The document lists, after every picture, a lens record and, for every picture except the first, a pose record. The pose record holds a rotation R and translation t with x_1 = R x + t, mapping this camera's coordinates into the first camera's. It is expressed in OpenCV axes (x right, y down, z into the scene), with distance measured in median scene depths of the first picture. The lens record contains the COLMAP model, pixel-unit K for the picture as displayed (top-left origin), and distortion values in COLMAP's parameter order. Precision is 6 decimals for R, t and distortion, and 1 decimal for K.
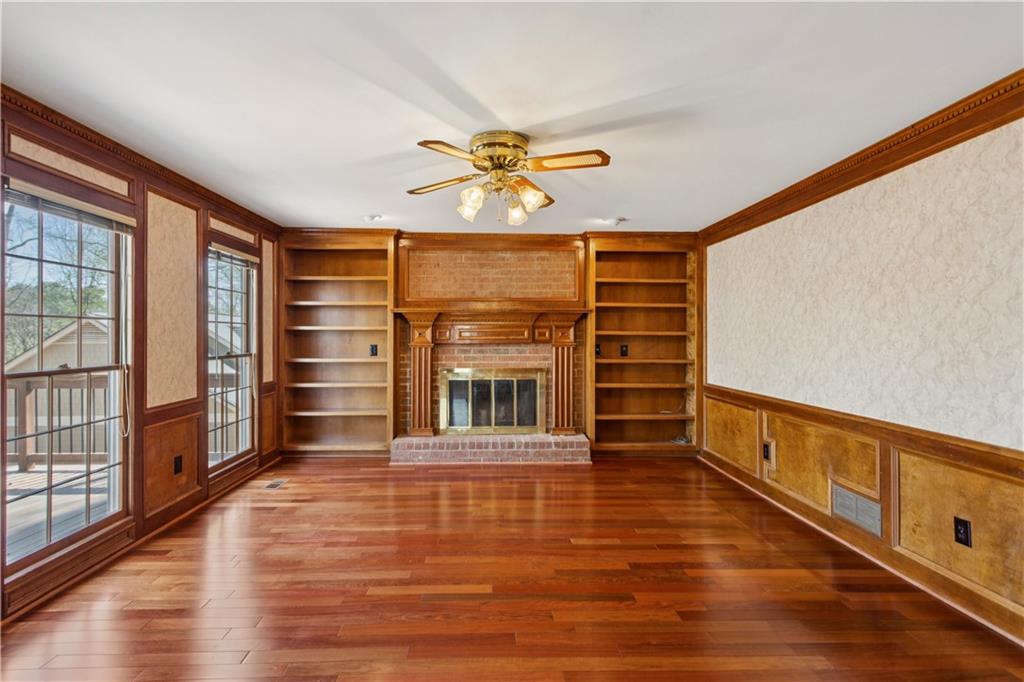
lens RADIAL K [[492.9, 0, 509.4], [0, 492.9, 341.9], [0, 0, 1]] dist [0.002829, 0.000389]
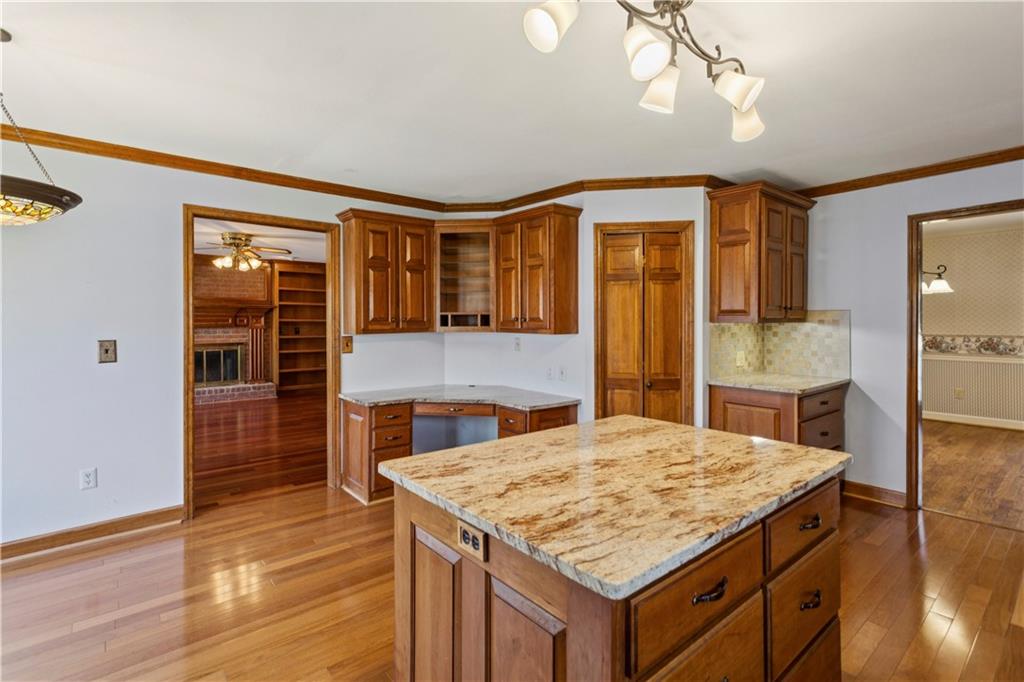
lens RADIAL K [[492.9, 0, 509.7], [0, 492.9, 331.2], [0, 0, 1]] dist [0.002829, 0.000389]
pose [[0.806695, -0.008437, 0.590907, -0.177509], [0.007843, 0.999963, 0.003571, 0.018471], [-0.590916, 0.001754, 0.806731, -0.790148]]
